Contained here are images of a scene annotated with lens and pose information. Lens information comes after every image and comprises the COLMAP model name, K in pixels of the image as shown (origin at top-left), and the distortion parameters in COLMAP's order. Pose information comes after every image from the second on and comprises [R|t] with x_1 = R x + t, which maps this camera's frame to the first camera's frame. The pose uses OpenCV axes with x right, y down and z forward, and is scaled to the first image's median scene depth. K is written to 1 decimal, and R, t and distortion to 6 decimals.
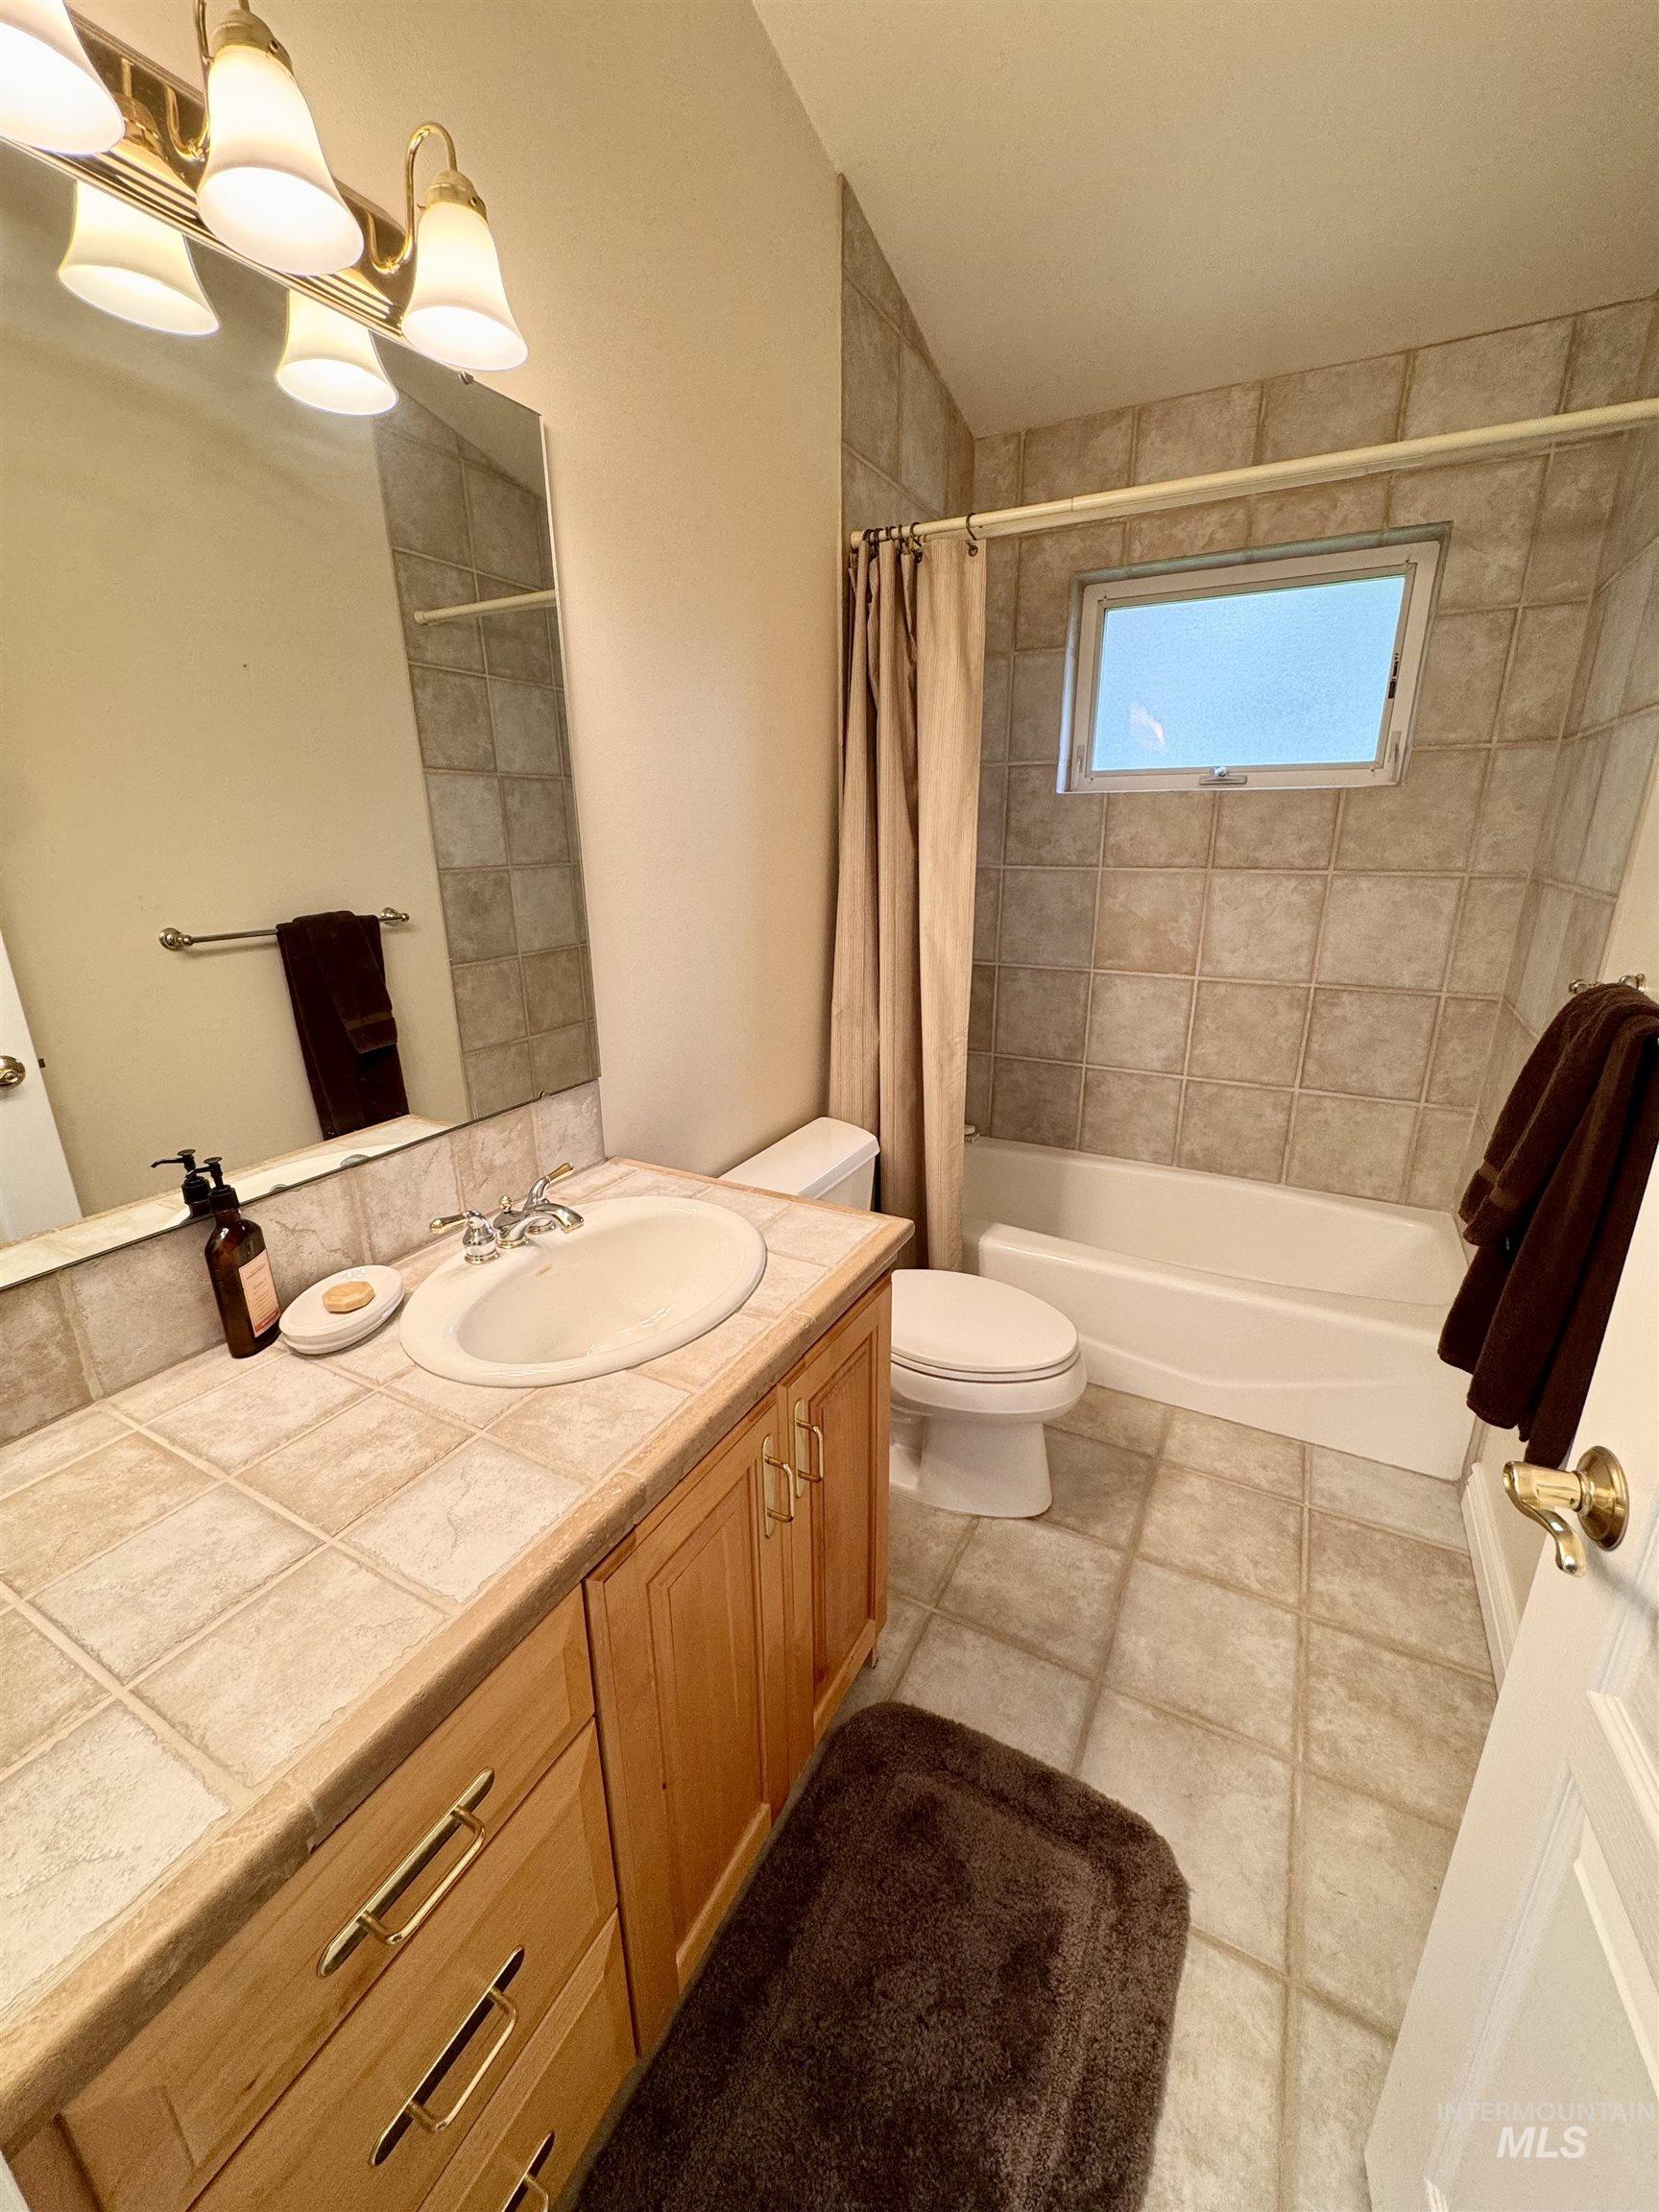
lens RADIAL K [[879.7, 0, 832.7], [0, 879.7, 1100.7], [0, 0, 1]] dist [-0.000522, -0.000301]
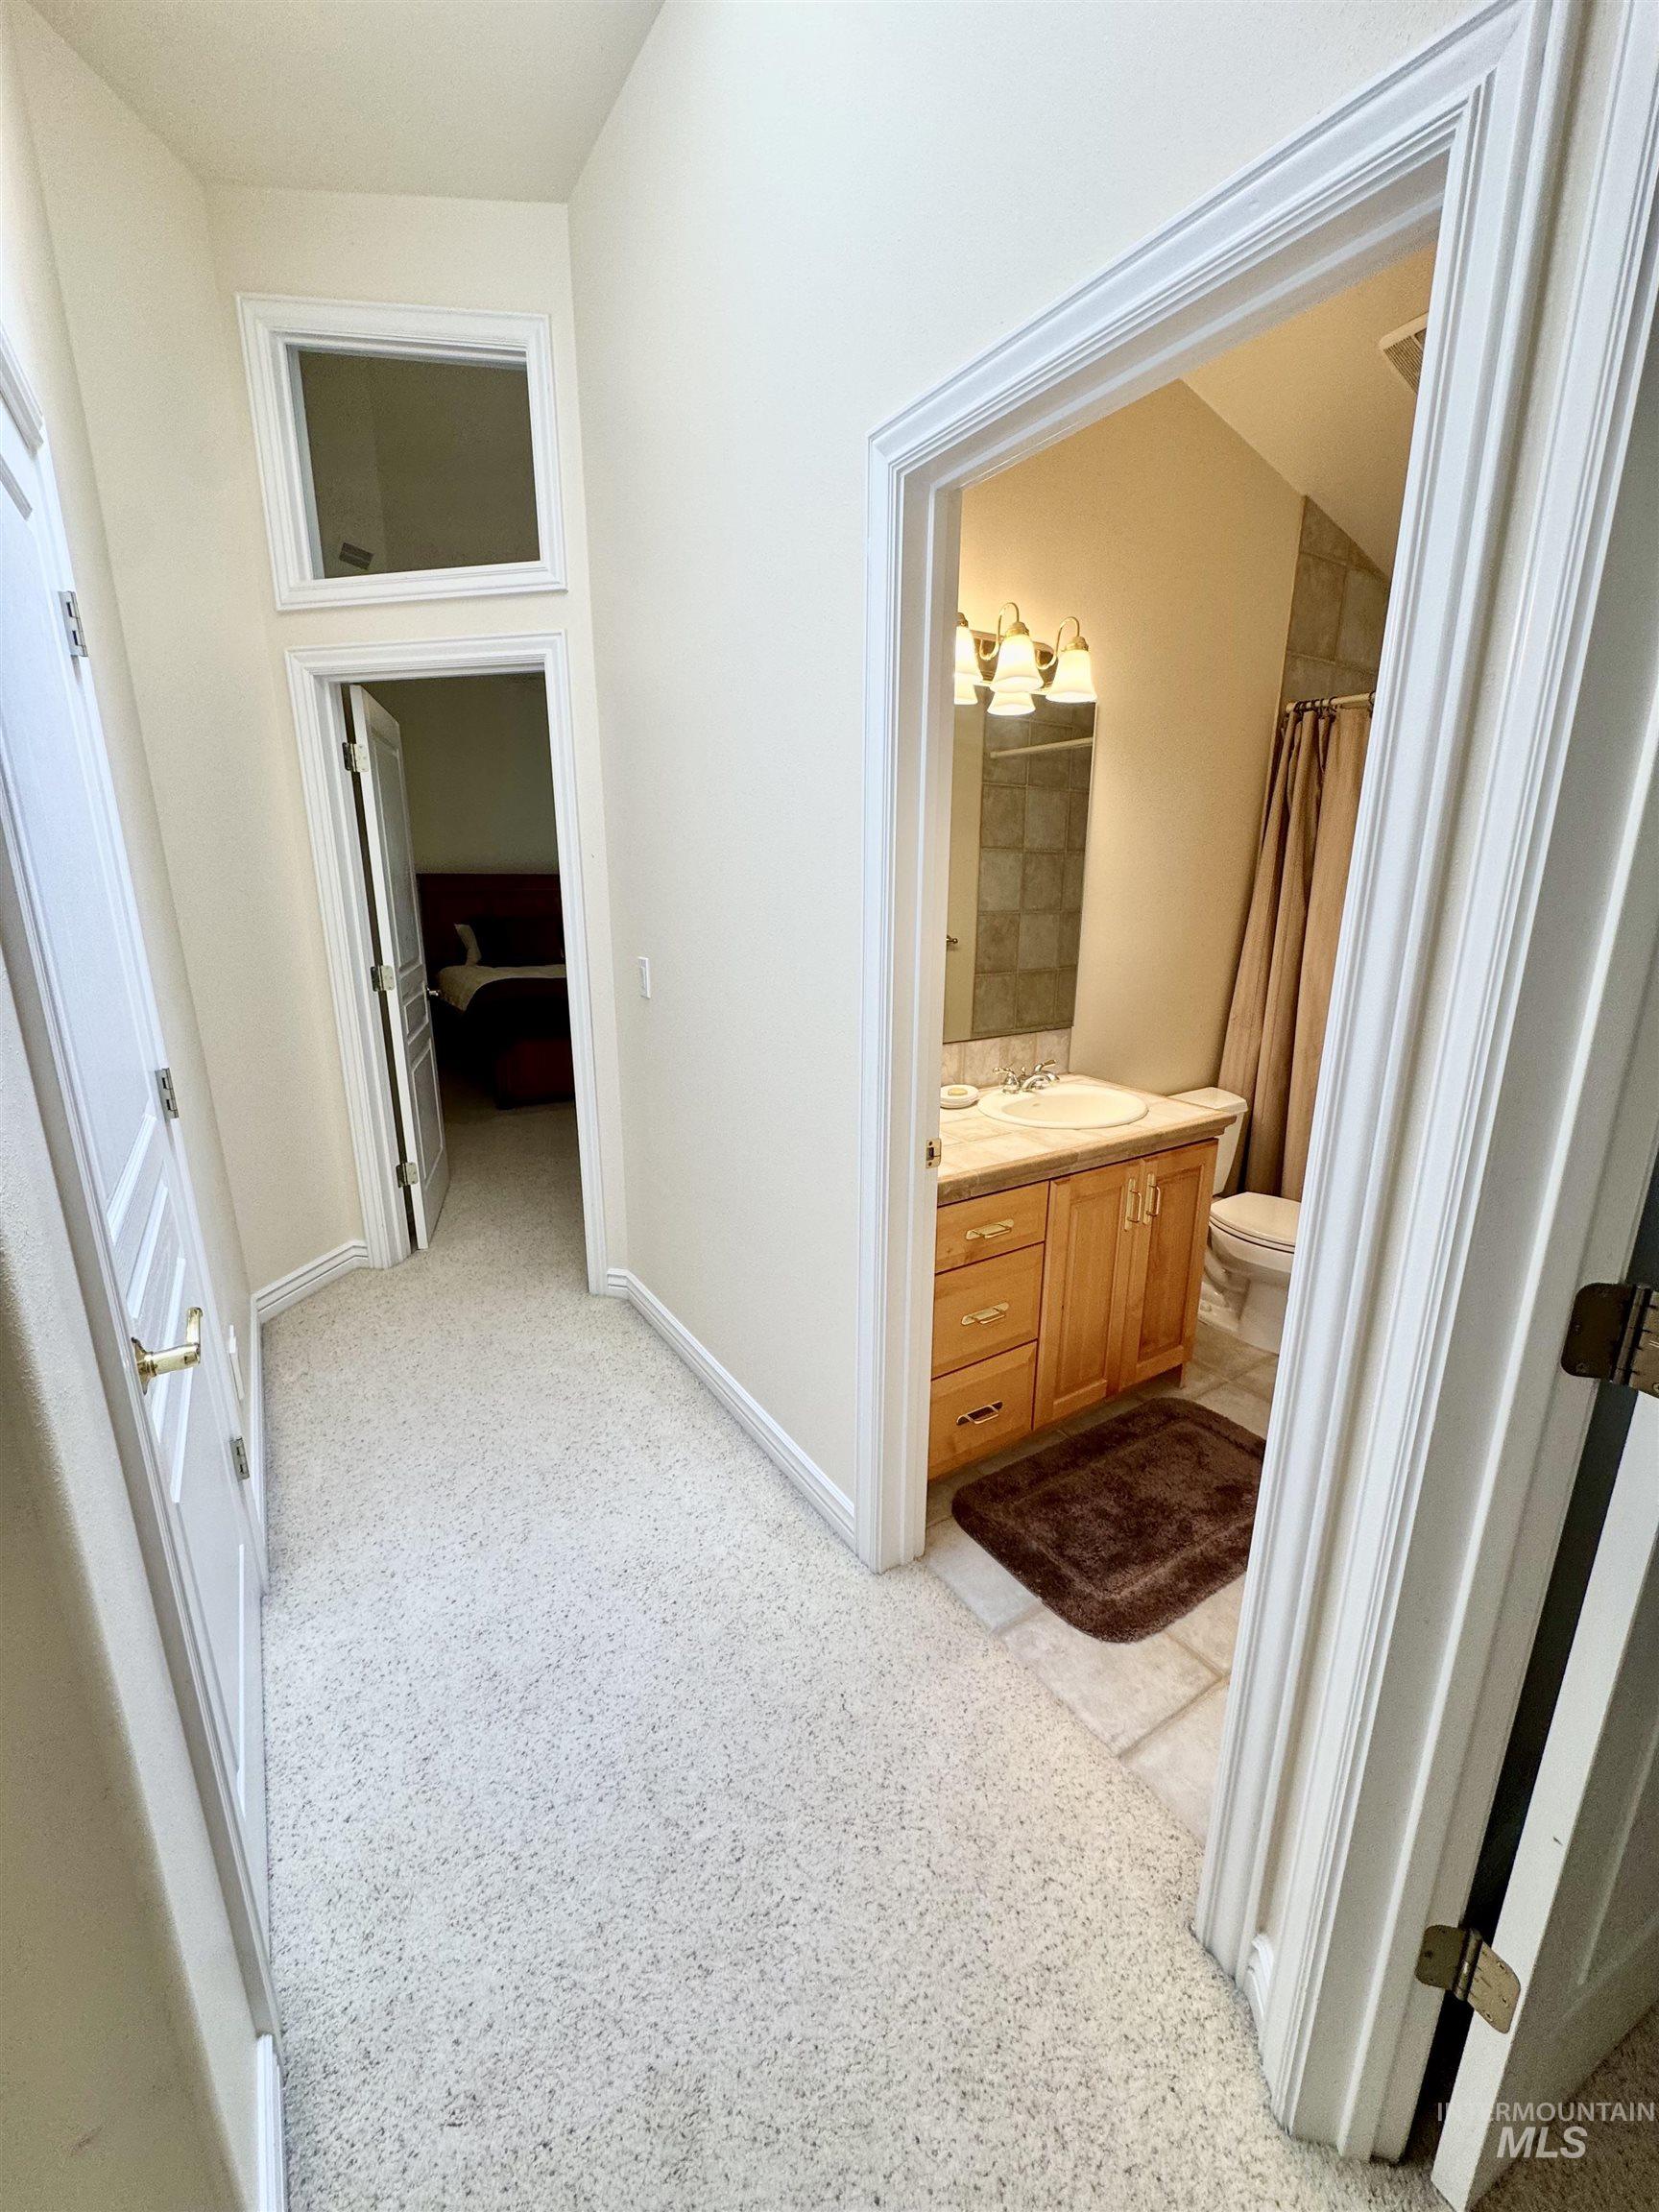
lens RADIAL K [[879.7, 0, 832.7], [0, 879.7, 1100.7], [0, 0, 1]] dist [-0.000522, -0.000301]
pose [[0.872867, 0.132988, -0.469486, 0.145547], [-0.155092, 0.987863, -0.008522, 0.173342], [0.462655, 0.080252, 0.882899, -0.675425]]
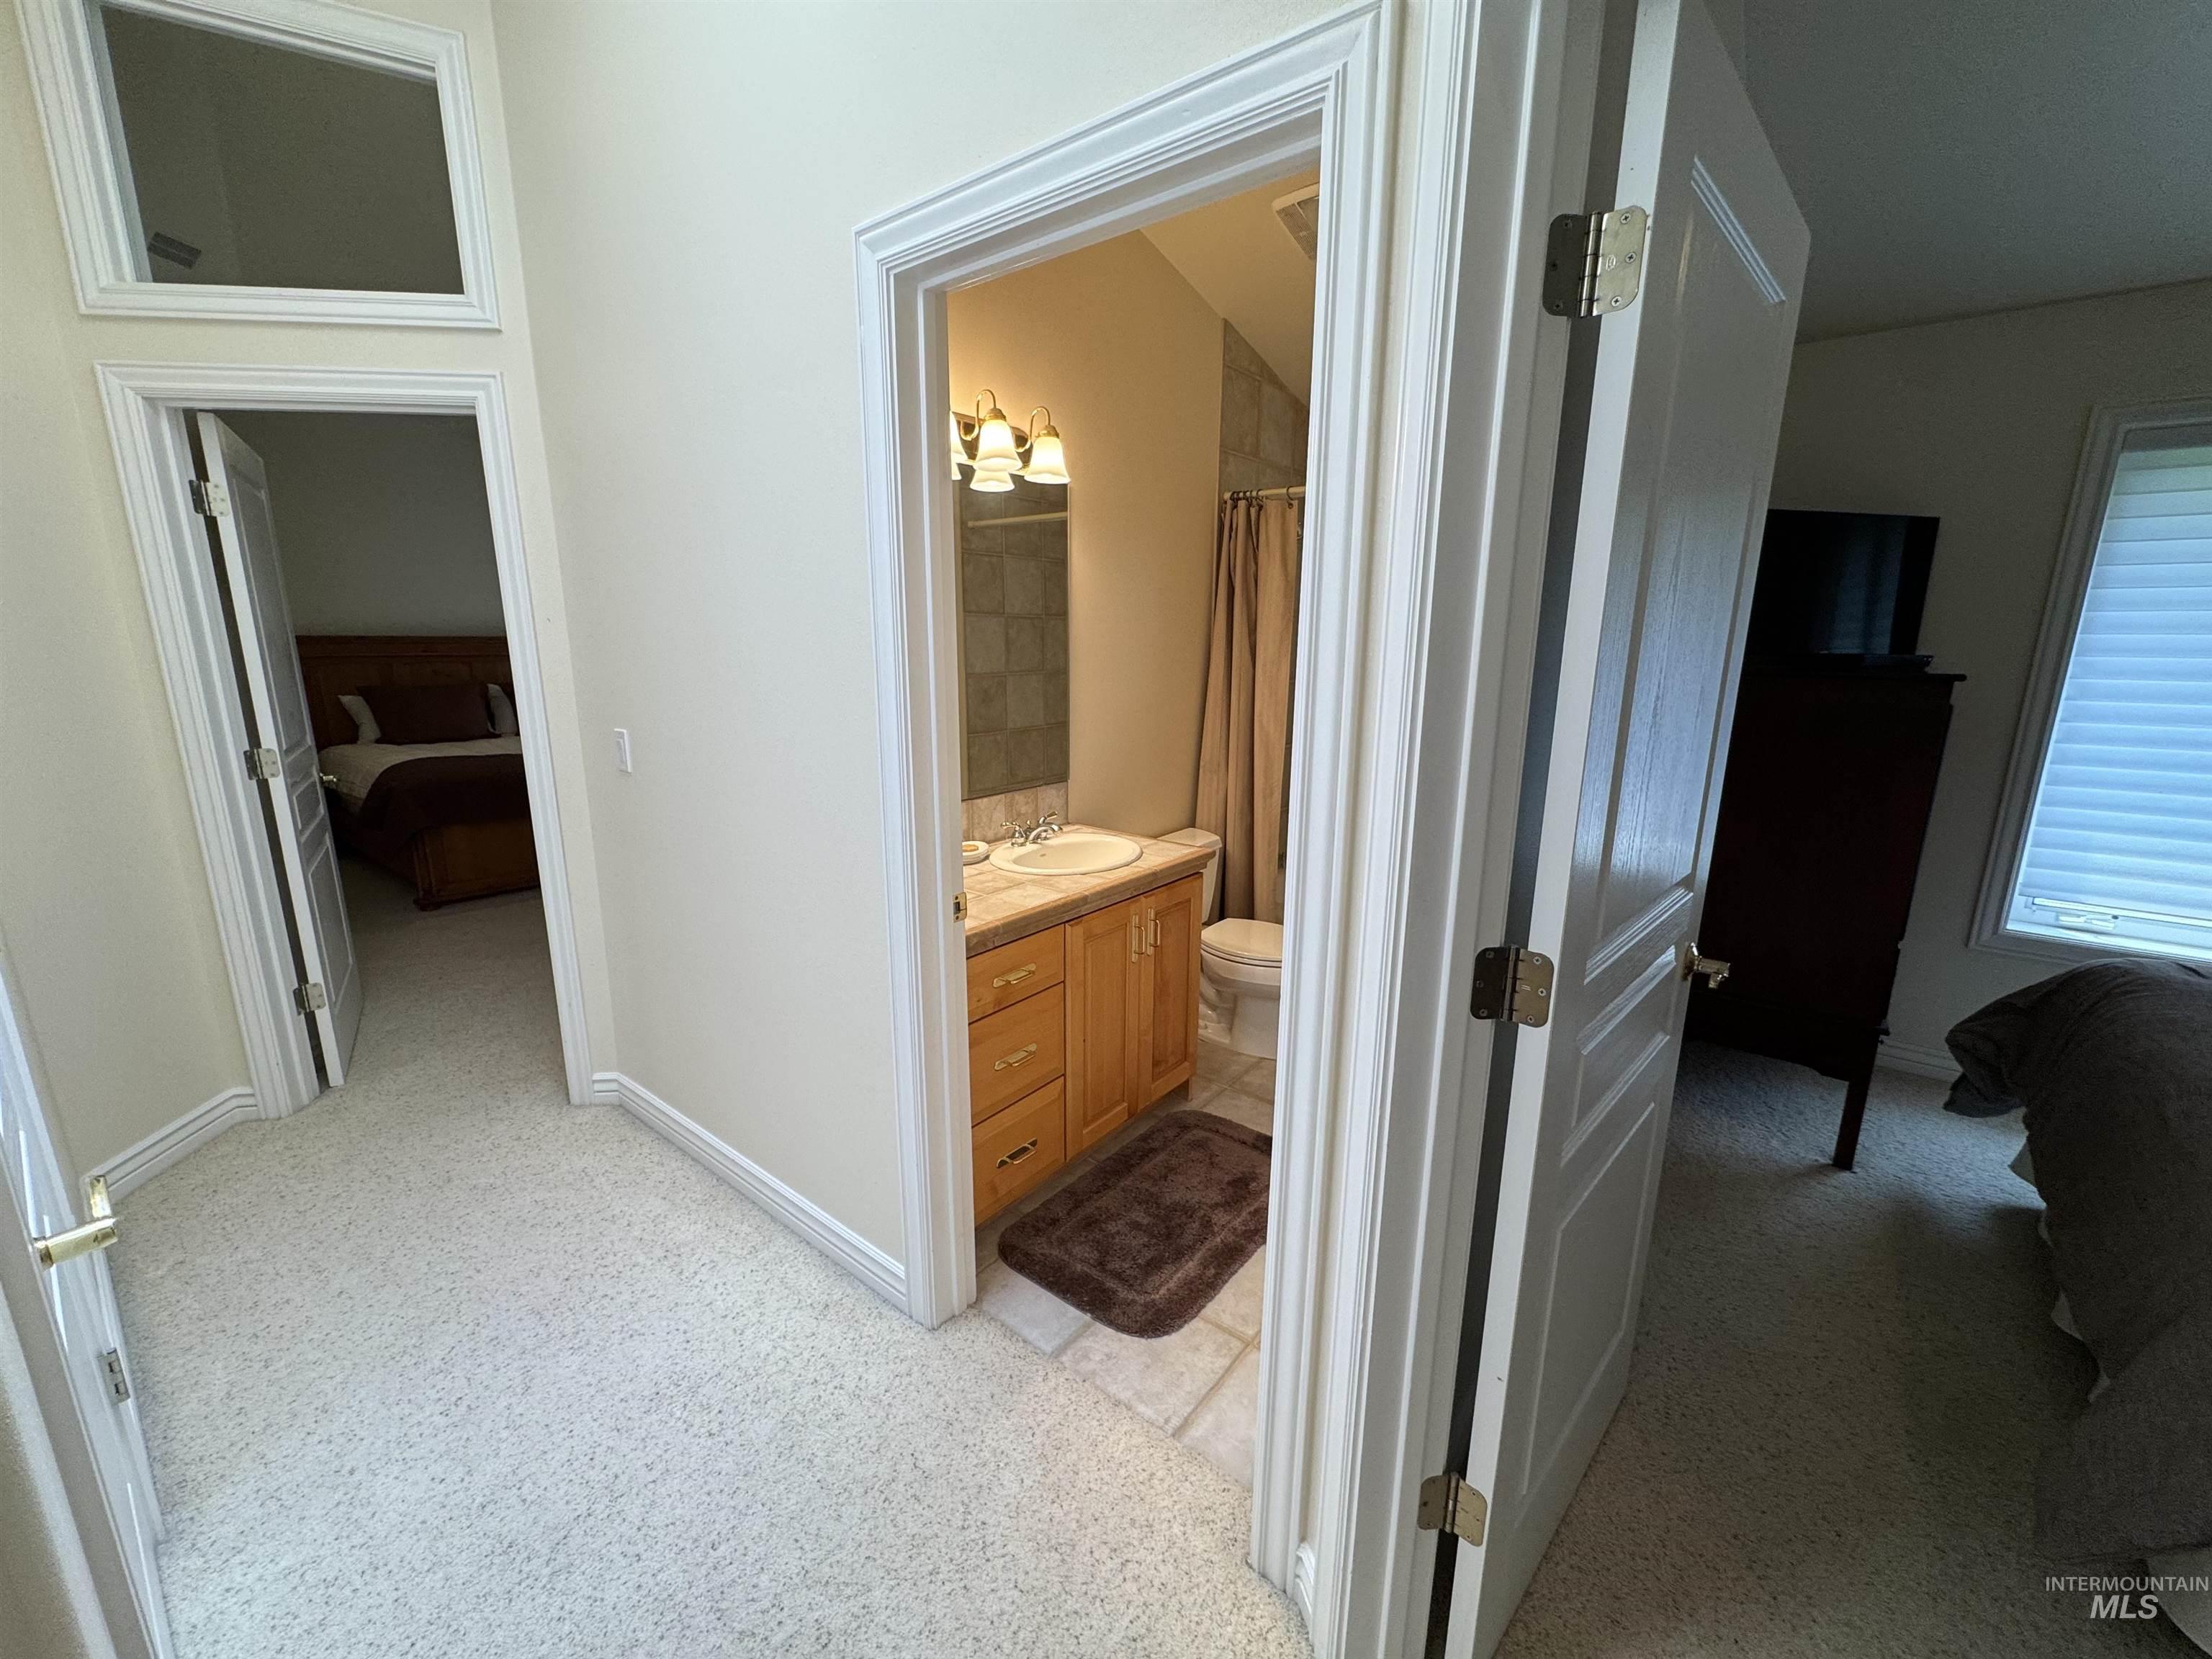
lens RADIAL K [[879.7, 0, 1106.0], [0, 879.7, 829.5], [0, 0, 1]] dist [-0.000522, -0.000301]
pose [[0.983525, 0.051927, -0.173155, 0.132241], [-0.066343, 0.994702, -0.078533, 0.183780], [0.168160, 0.088726, 0.981759, -0.730171]]
